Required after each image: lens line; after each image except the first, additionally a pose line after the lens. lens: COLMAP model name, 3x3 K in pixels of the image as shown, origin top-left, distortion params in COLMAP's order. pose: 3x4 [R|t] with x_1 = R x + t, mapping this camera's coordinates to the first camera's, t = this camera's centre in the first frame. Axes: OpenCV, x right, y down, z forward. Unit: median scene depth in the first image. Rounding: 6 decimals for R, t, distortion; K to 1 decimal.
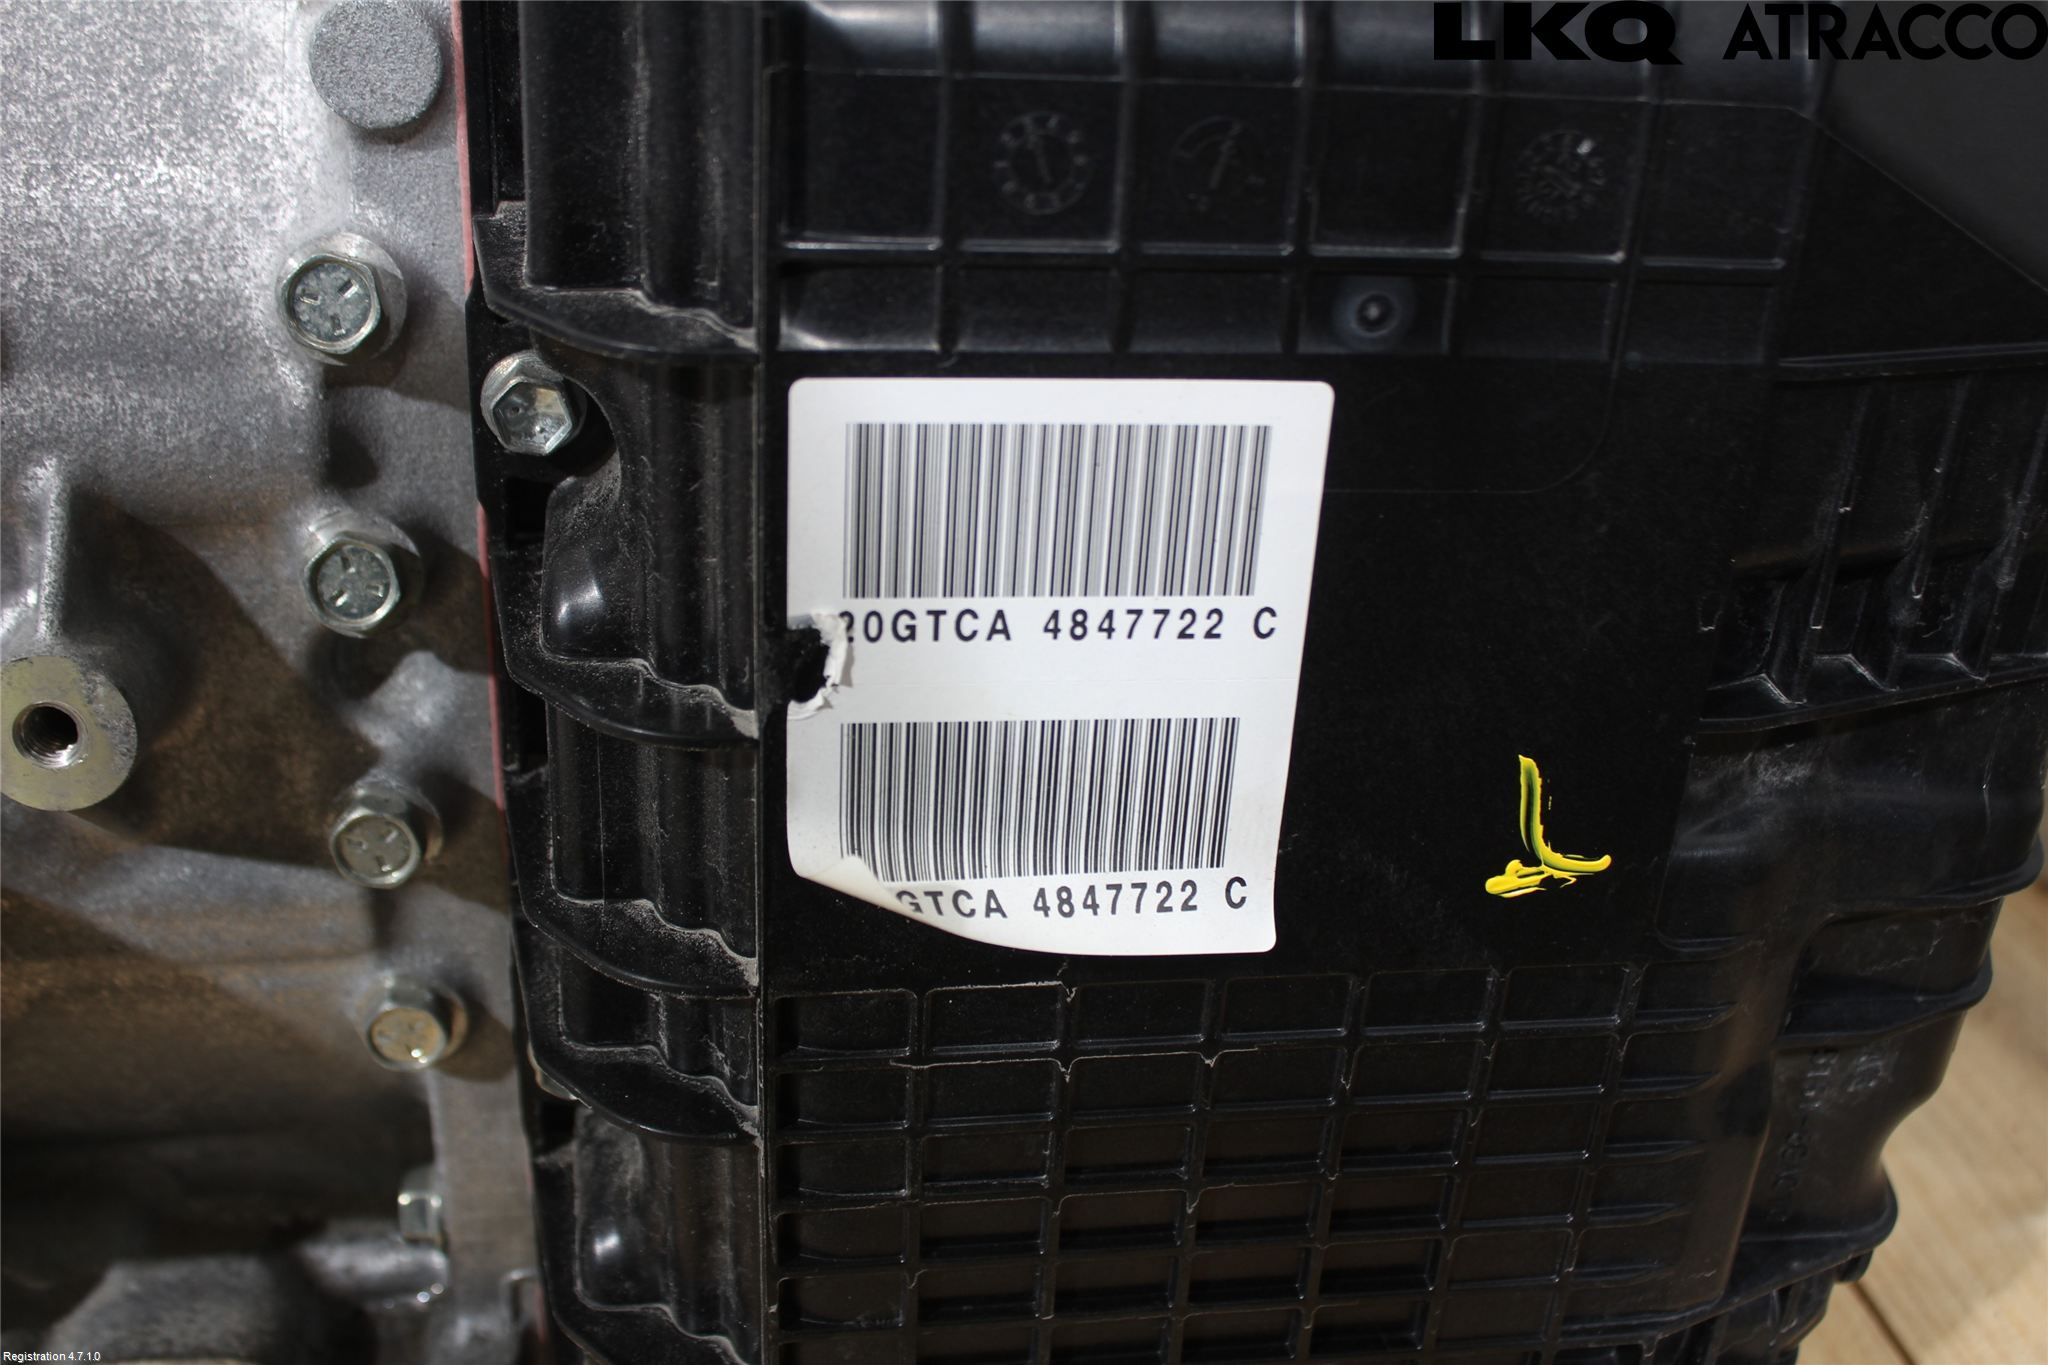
lens RADIAL K [[2108.0, 0, 1024.0], [0, 2108.0, 682.5], [0, 0, 1]] dist [-0.130076, 0.157864]
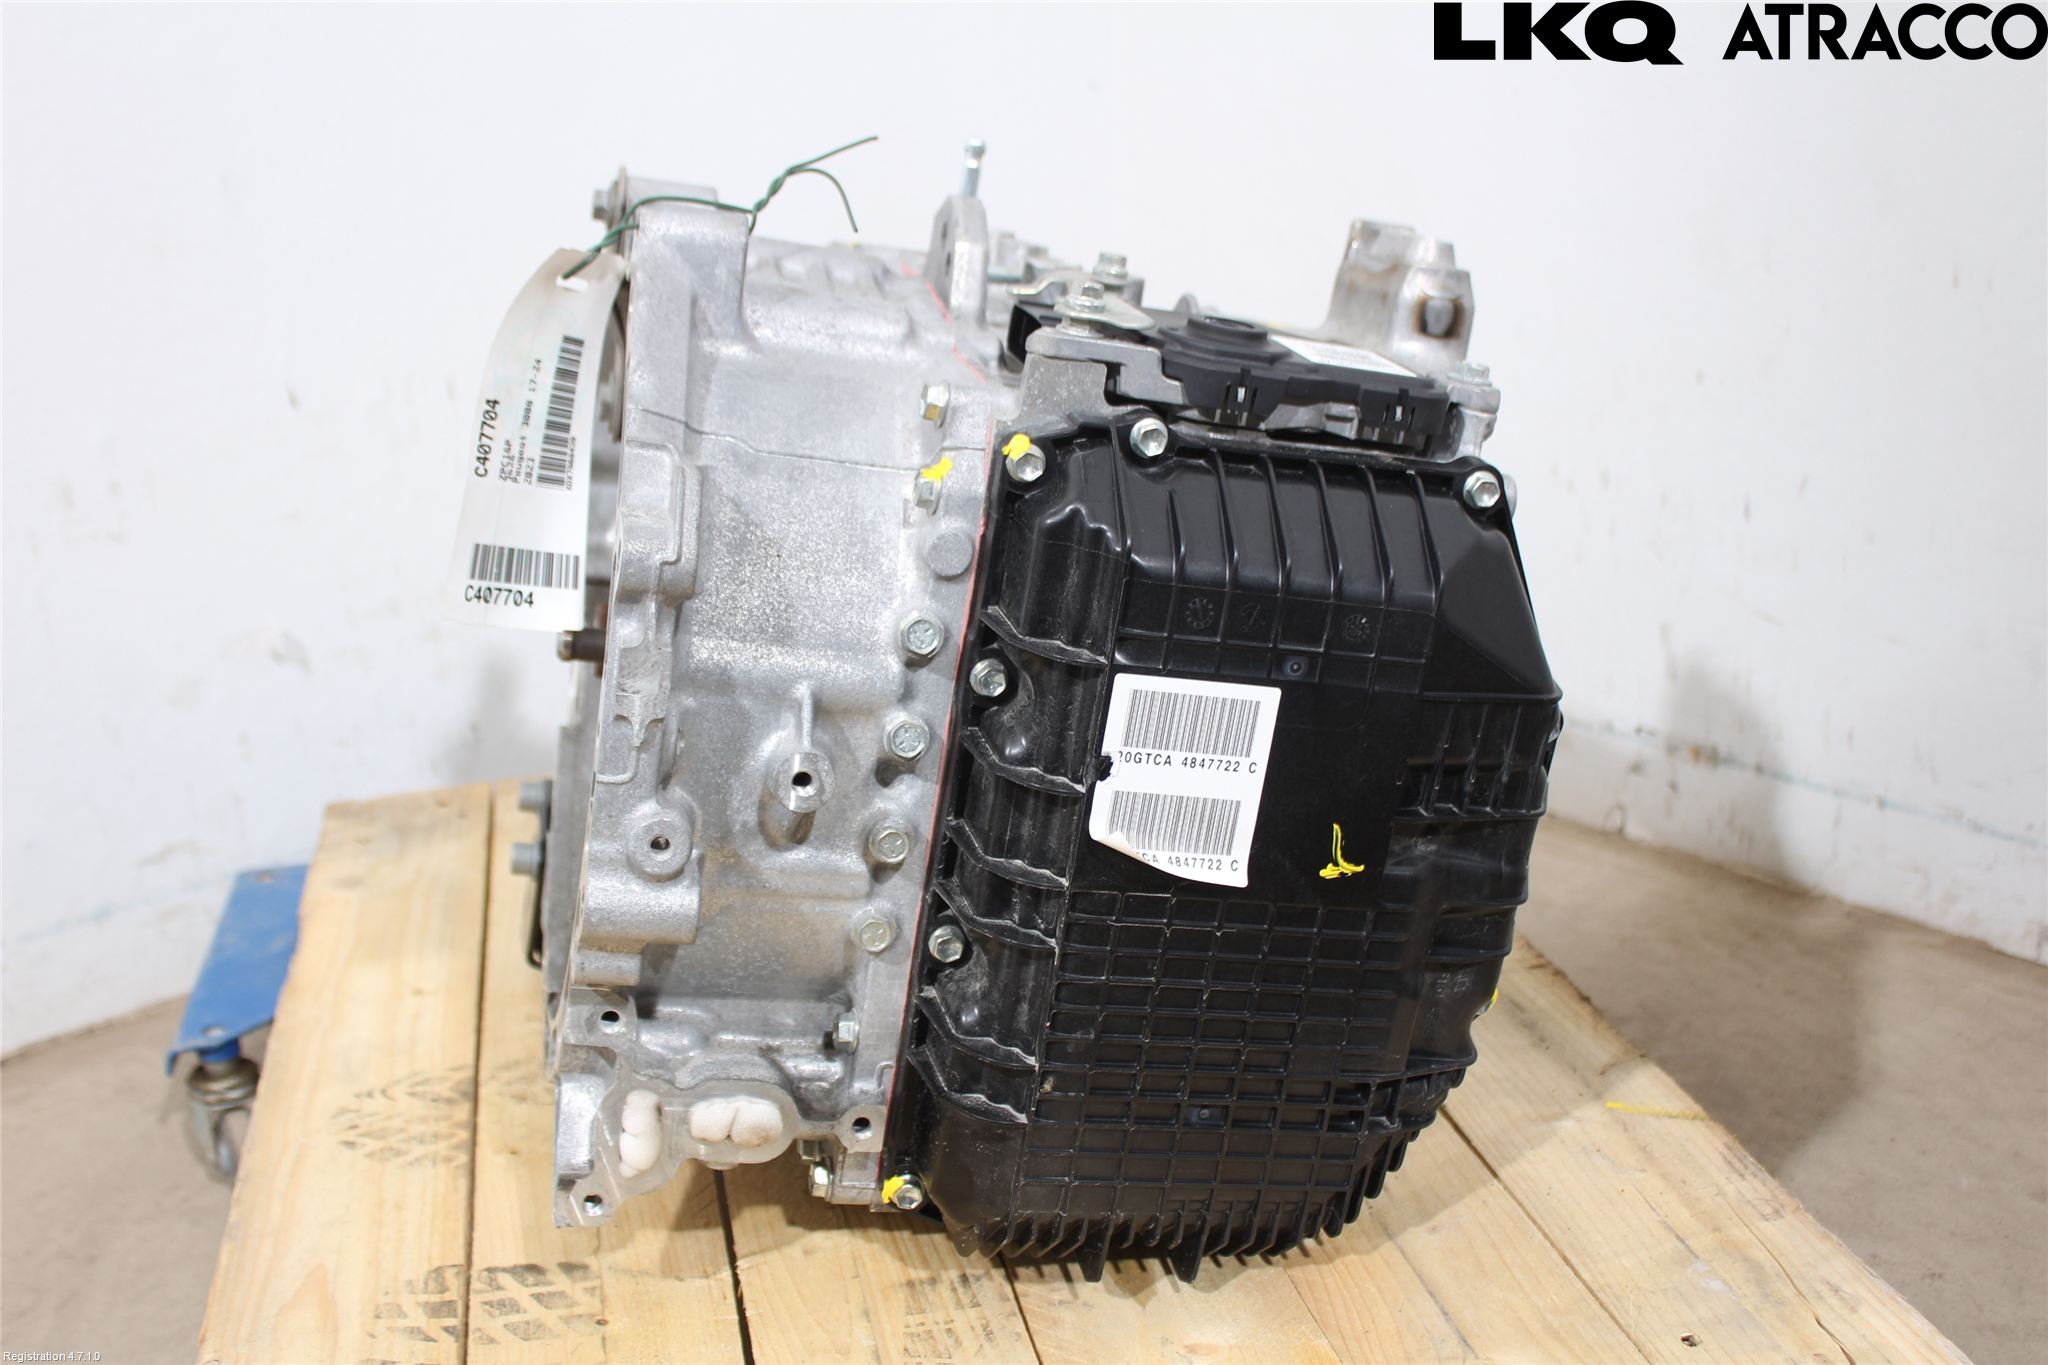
lens RADIAL K [[2108.0, 0, 1024.0], [0, 2108.0, 682.5], [0, 0, 1]] dist [-0.130076, 0.157864]
pose [[0.991618, 0.078407, 0.102690, -0.490442], [-0.058494, 0.981132, -0.184281, 0.395512], [-0.115201, 0.176729, 0.977495, -1.783512]]
